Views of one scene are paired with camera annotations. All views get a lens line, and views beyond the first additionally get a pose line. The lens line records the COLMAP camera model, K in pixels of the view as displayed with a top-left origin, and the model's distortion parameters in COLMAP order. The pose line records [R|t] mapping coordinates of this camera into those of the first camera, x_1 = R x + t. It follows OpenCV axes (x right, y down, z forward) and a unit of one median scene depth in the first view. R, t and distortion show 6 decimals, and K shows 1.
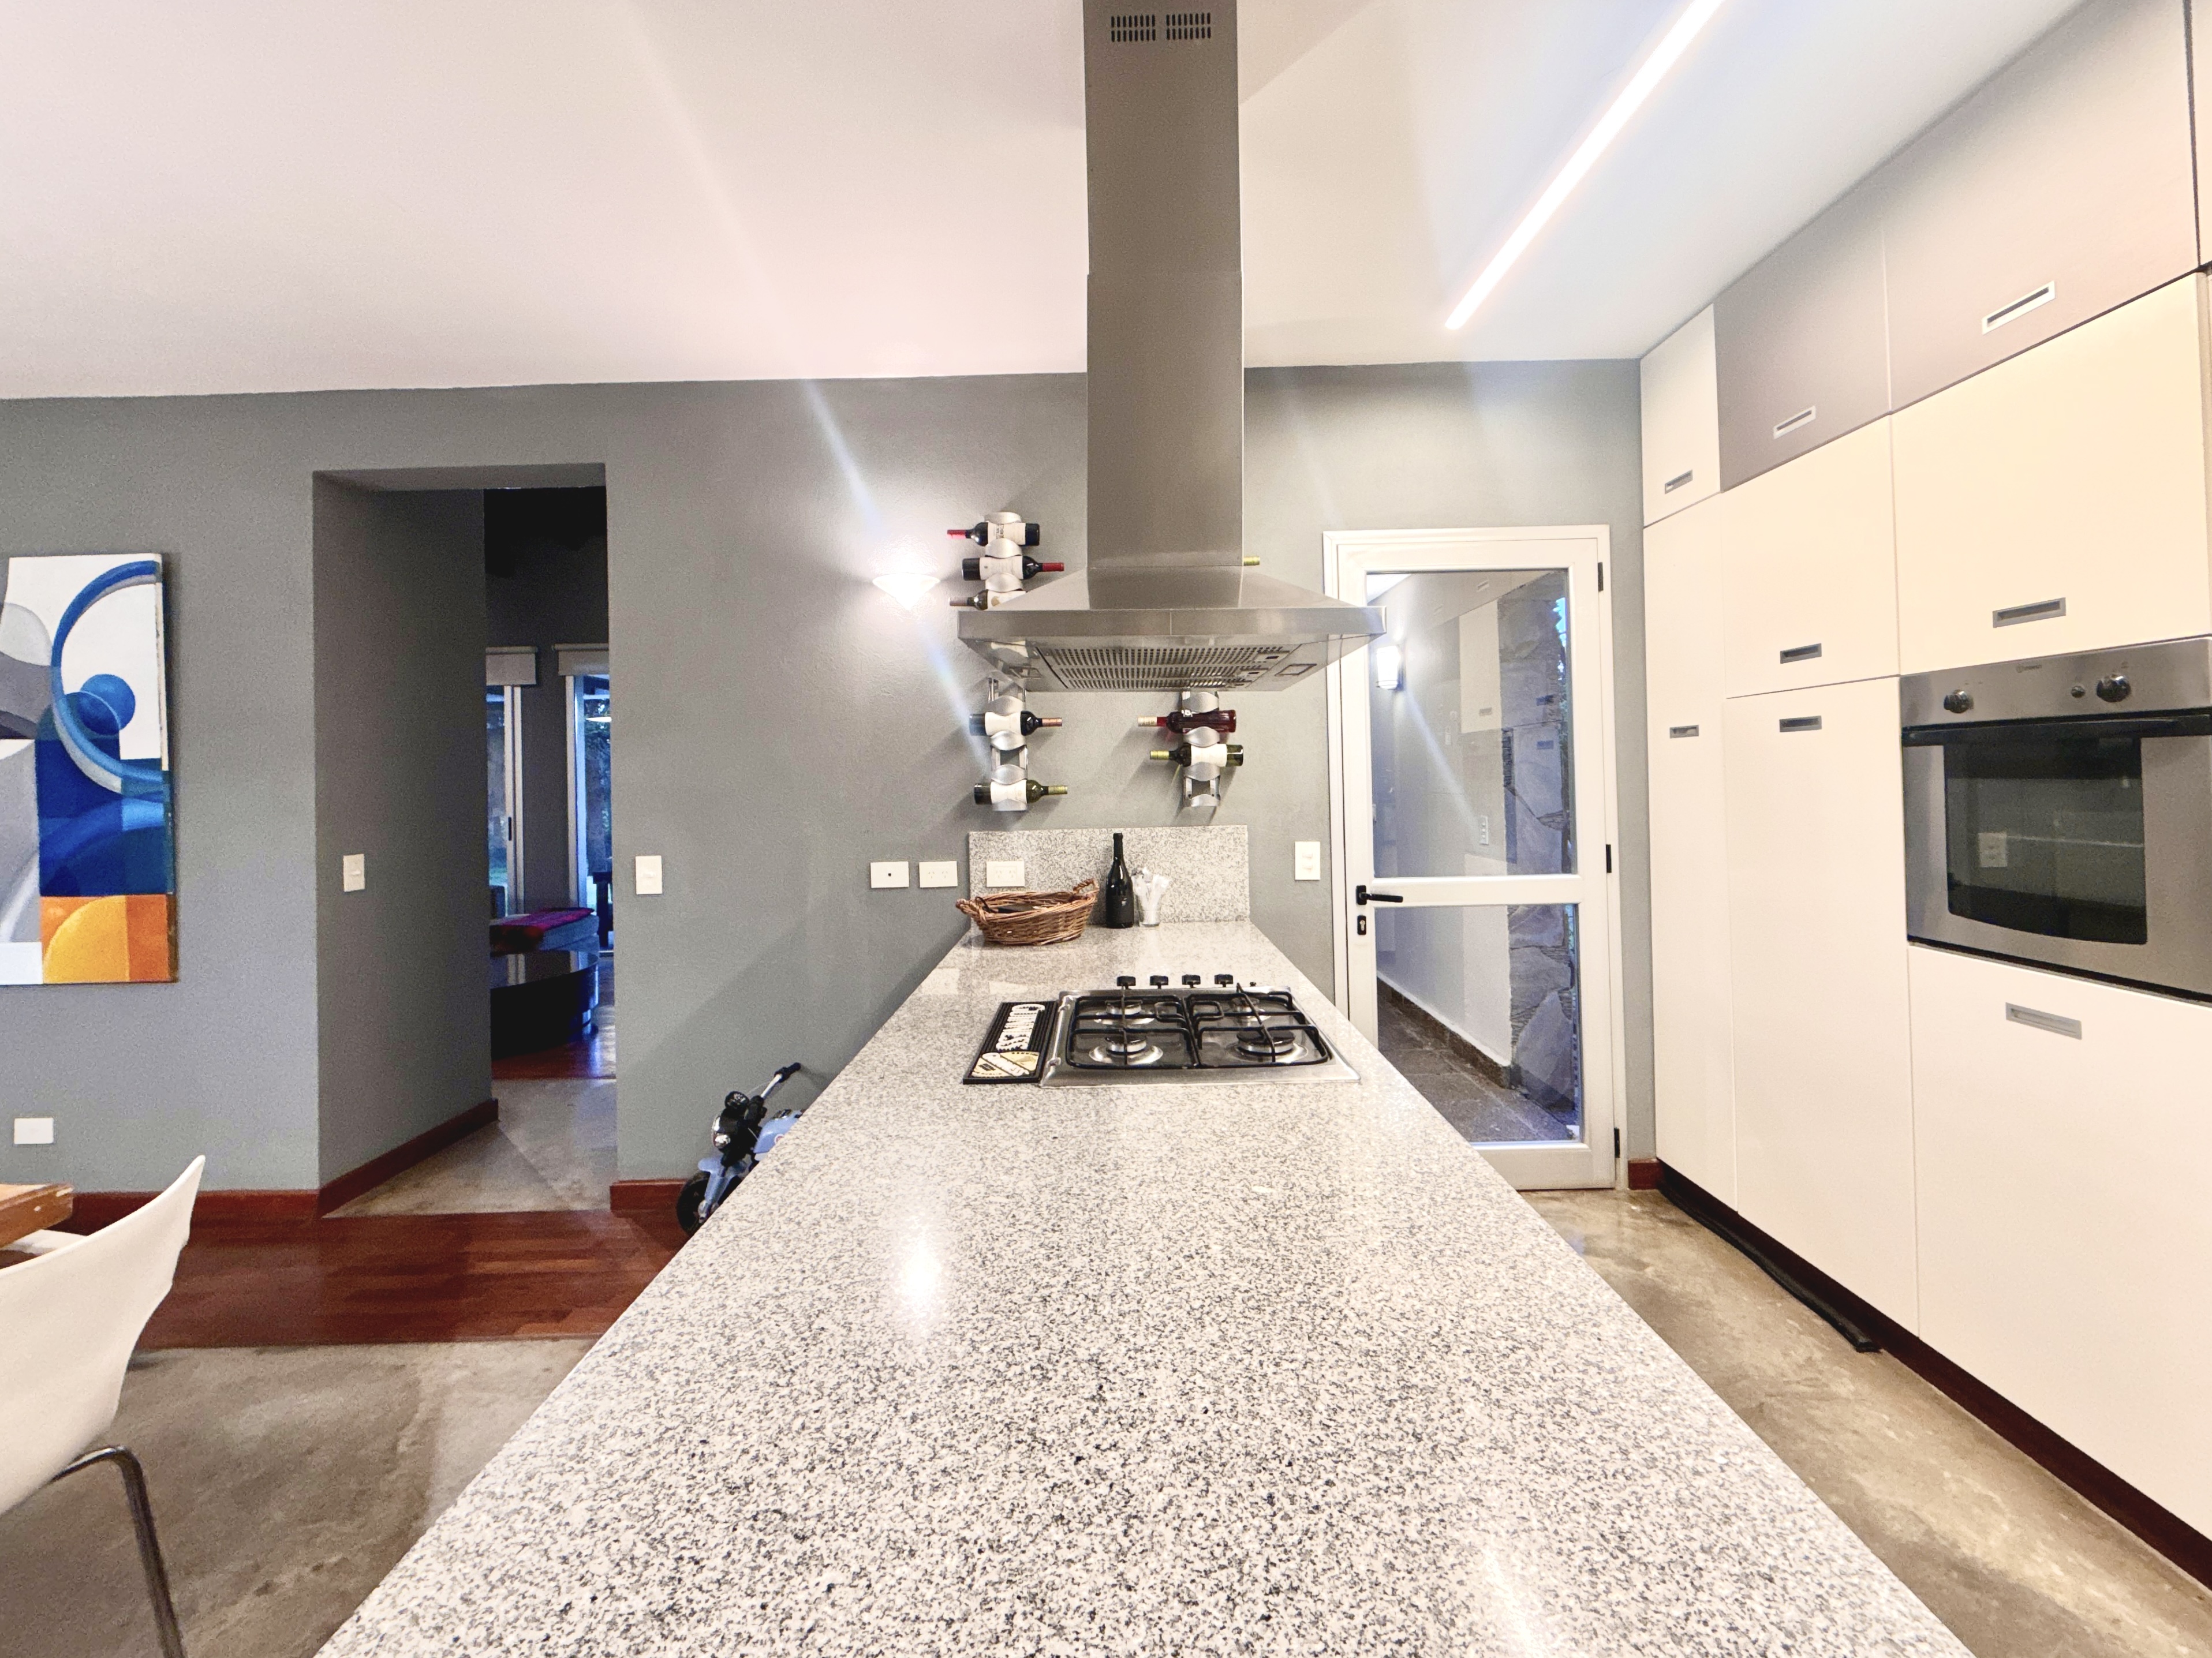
lens RADIAL K [[926.3, 0, 1109.6], [0, 926.3, 766.5], [0, 0, 1]] dist [-0.000916, 0.000205]
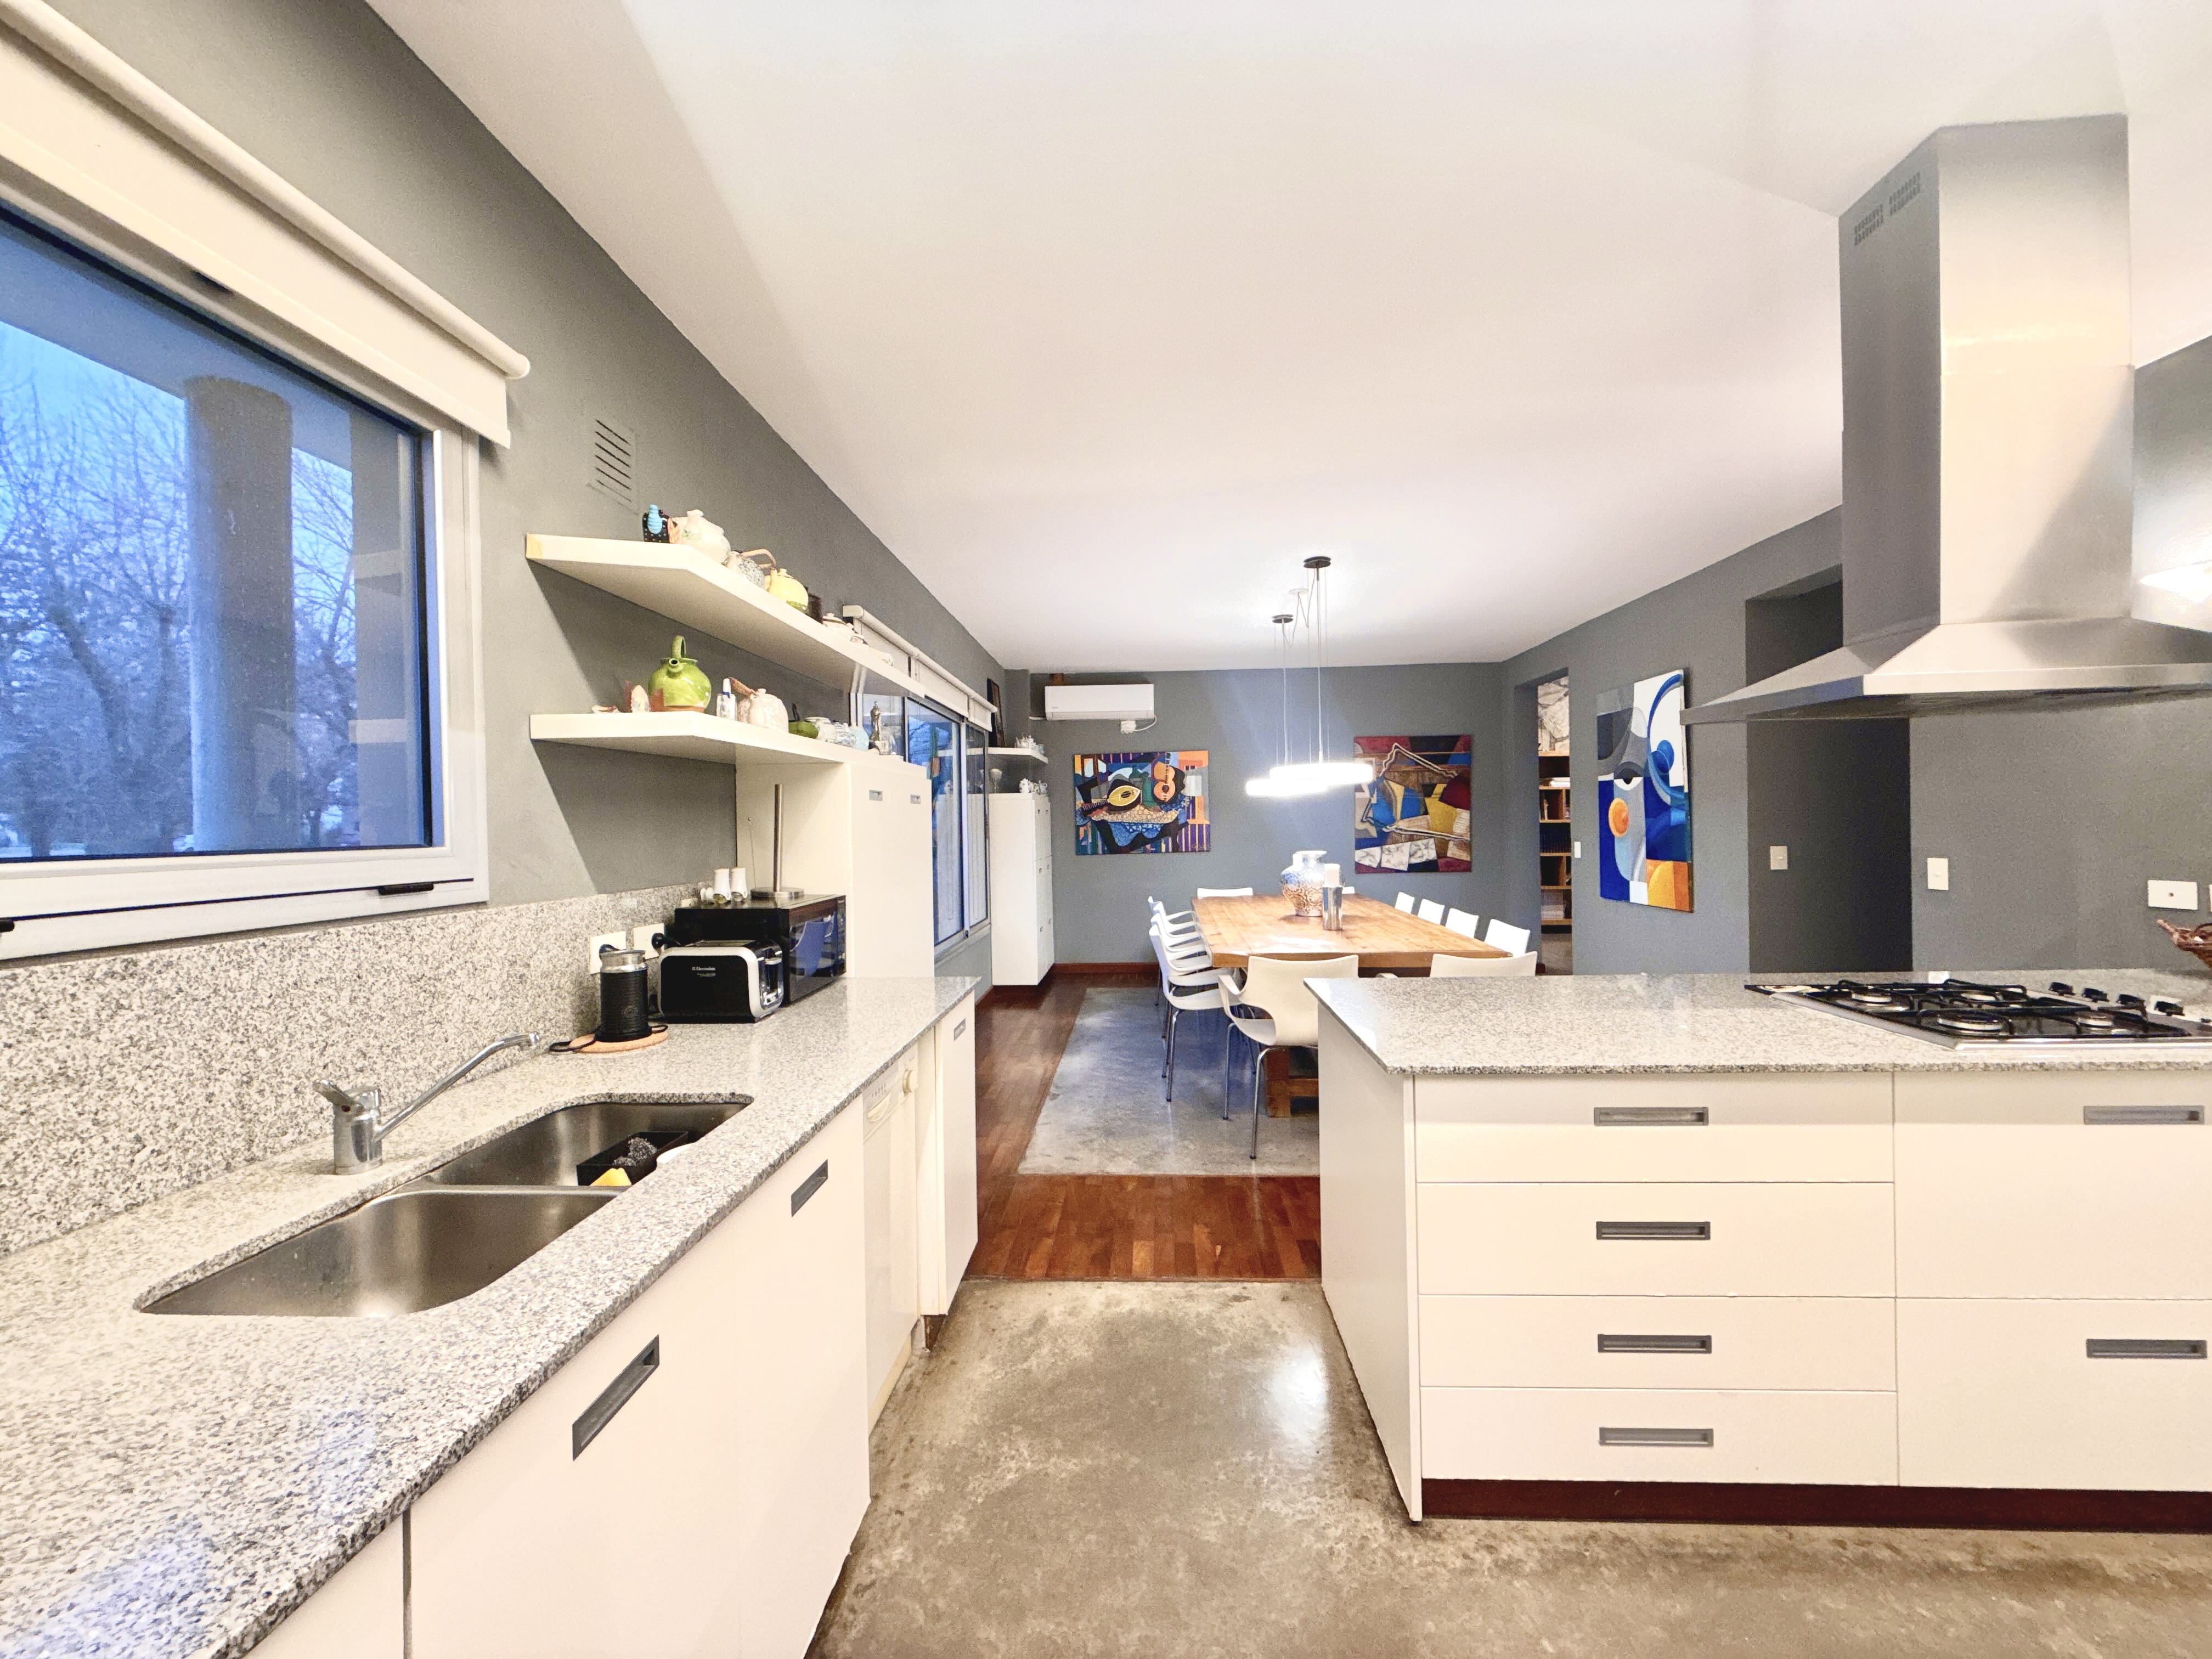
lens RADIAL K [[861.6, 0, 1111.0], [0, 861.6, 827.7], [0, 0, 1]] dist [0.000454, -0.000036]
pose [[-0.044530, 0.028269, -0.998608, 0.676792], [0.031226, 0.999151, 0.026892, -0.006648], [0.998520, -0.029985, -0.045375, -0.022691]]
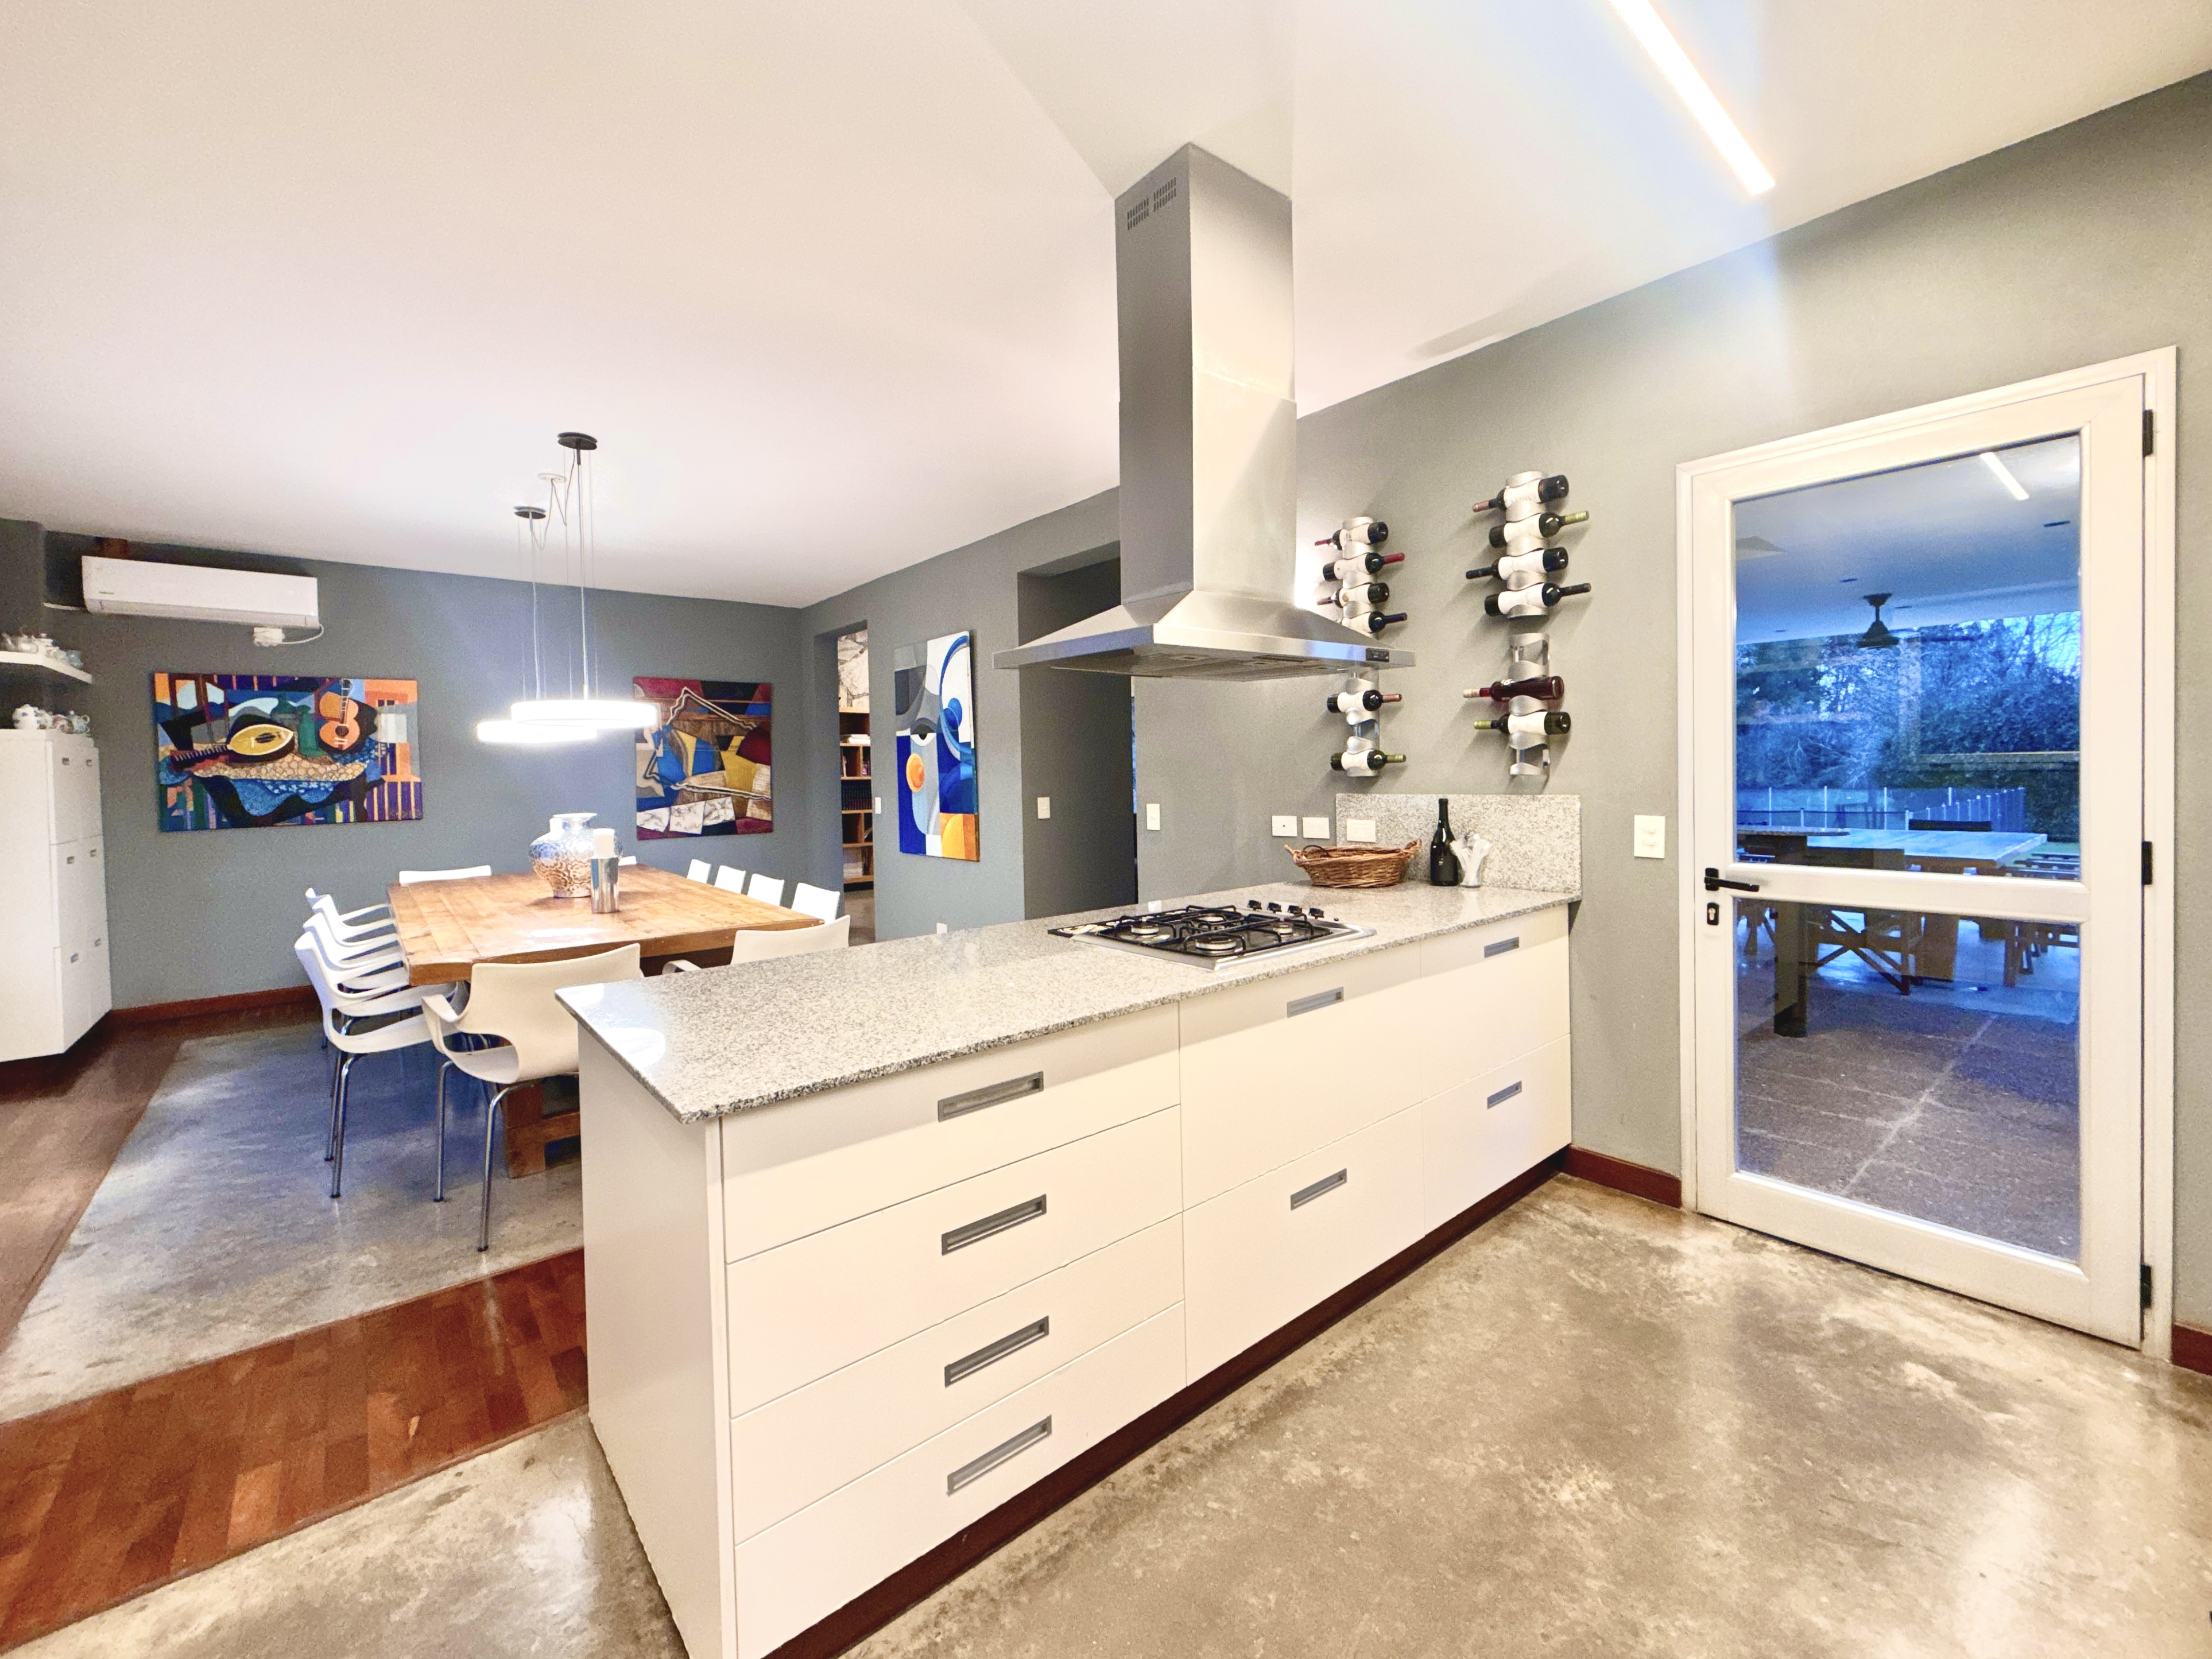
lens RADIAL K [[910.2, 0, 1094.0], [0, 910.2, 792.1], [0, 0, 1]] dist [-0.001243, -0.000167]
pose [[0.641043, 0.028636, -0.766970, 0.547923], [0.013839, 0.998710, 0.048854, 0.007085], [0.767380, -0.041932, 0.639820, 0.011953]]
